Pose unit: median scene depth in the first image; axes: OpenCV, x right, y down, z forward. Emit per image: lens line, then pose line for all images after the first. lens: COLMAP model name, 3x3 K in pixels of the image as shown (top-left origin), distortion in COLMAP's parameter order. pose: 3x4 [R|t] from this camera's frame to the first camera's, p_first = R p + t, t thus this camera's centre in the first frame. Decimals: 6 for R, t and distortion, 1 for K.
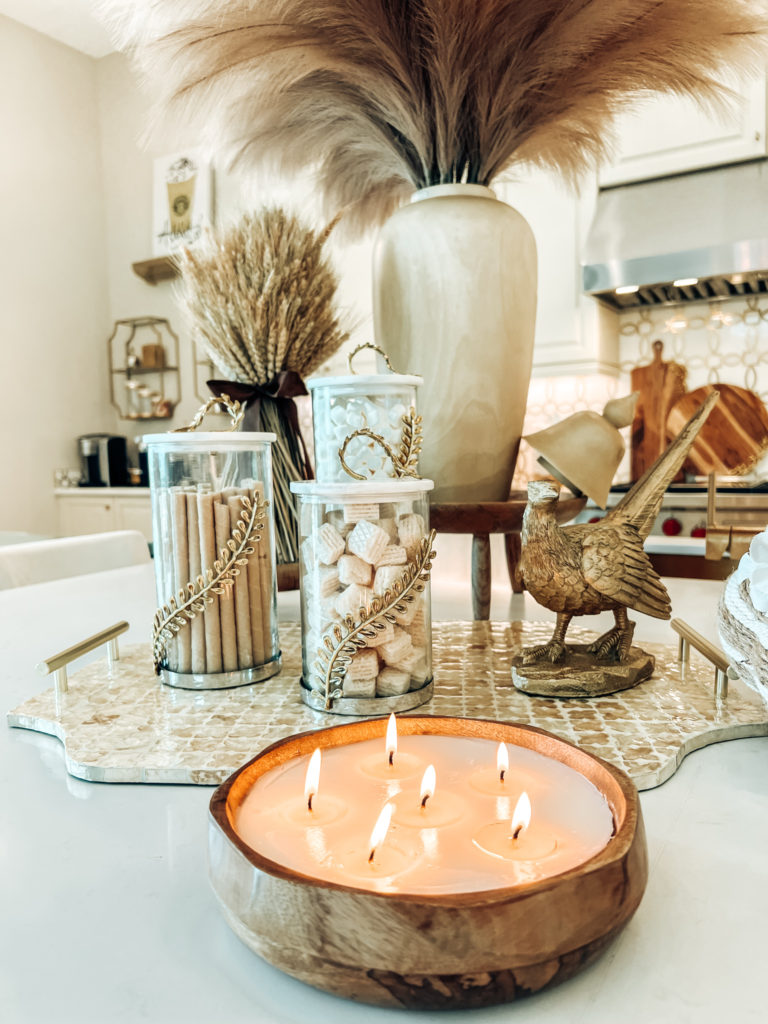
lens RADIAL K [[815.8, 0, 395.8], [0, 815.8, 515.4], [0, 0, 1]] dist [0.037987, -0.006835]
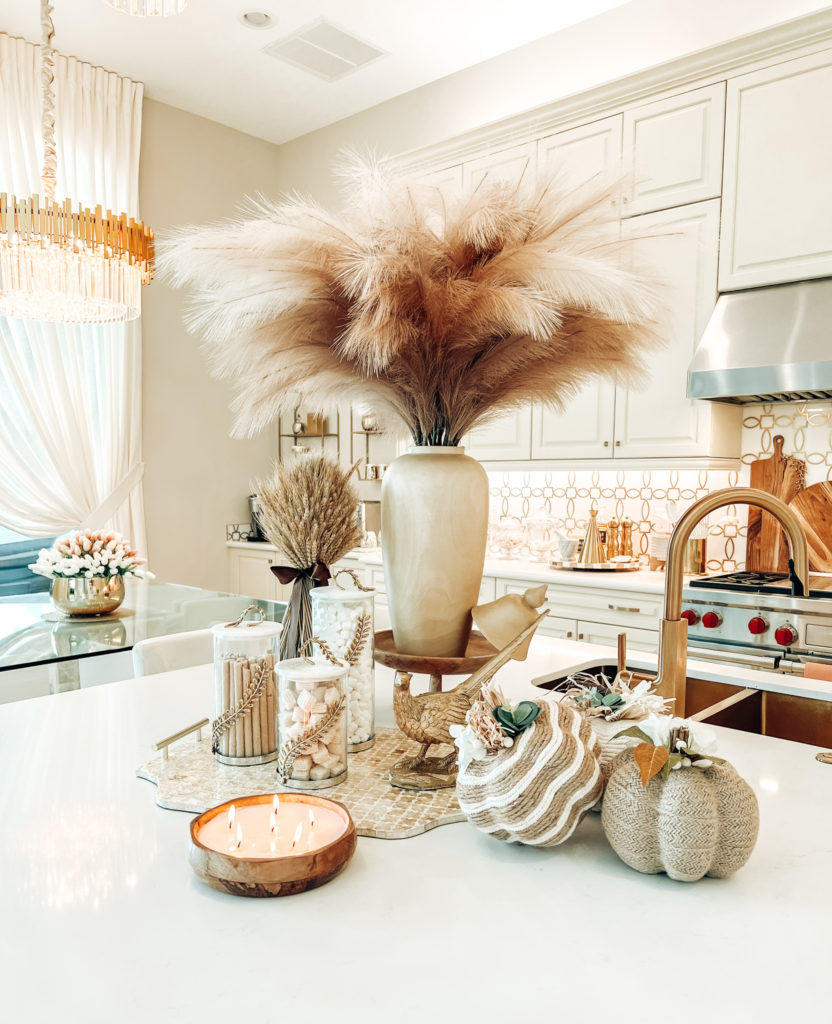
lens RADIAL K [[864.4, 0, 416.8], [0, 864.4, 566.1], [0, 0, 1]] dist [0.069980, -0.007680]
pose [[0.979973, 0.049581, -0.192860, 0.485126], [-0.045887, 0.998668, 0.023575, -0.279953], [0.193772, -0.014253, 0.980943, -0.788151]]
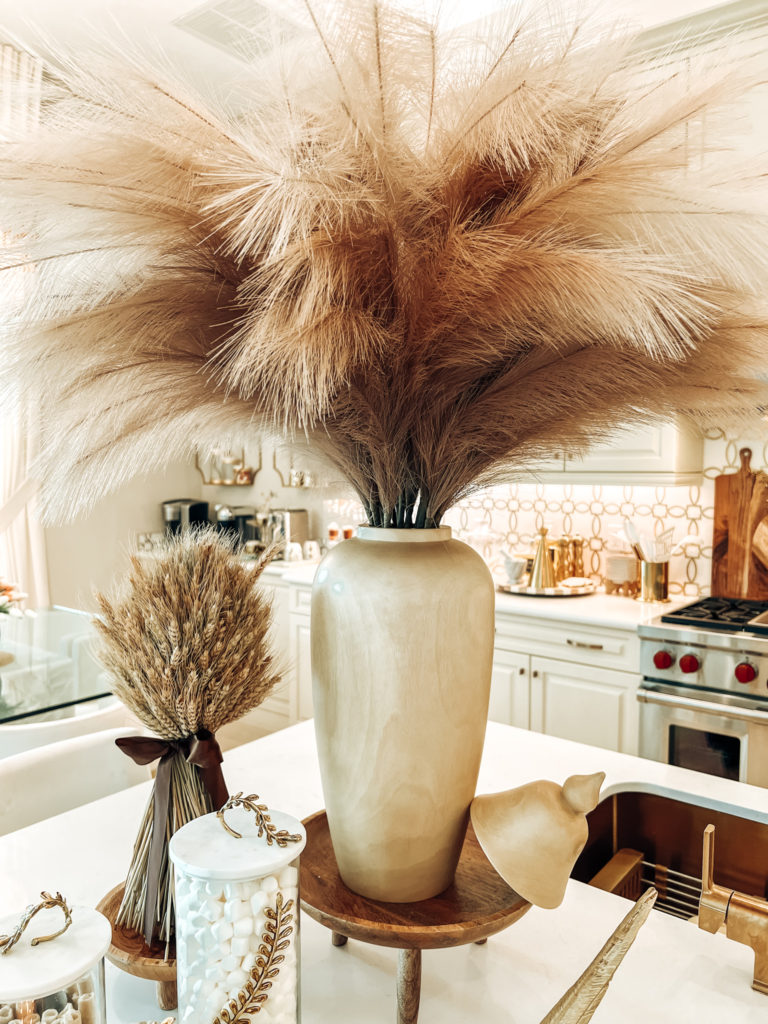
lens RADIAL K [[815.8, 0, 395.8], [0, 815.8, 515.4], [0, 0, 1]] dist [0.037987, -0.006835]
pose [[0.991362, 0.036061, -0.126099, 0.237846], [-0.038771, 0.999065, -0.019107, -0.522661], [0.125292, 0.023831, 0.991834, 0.156694]]
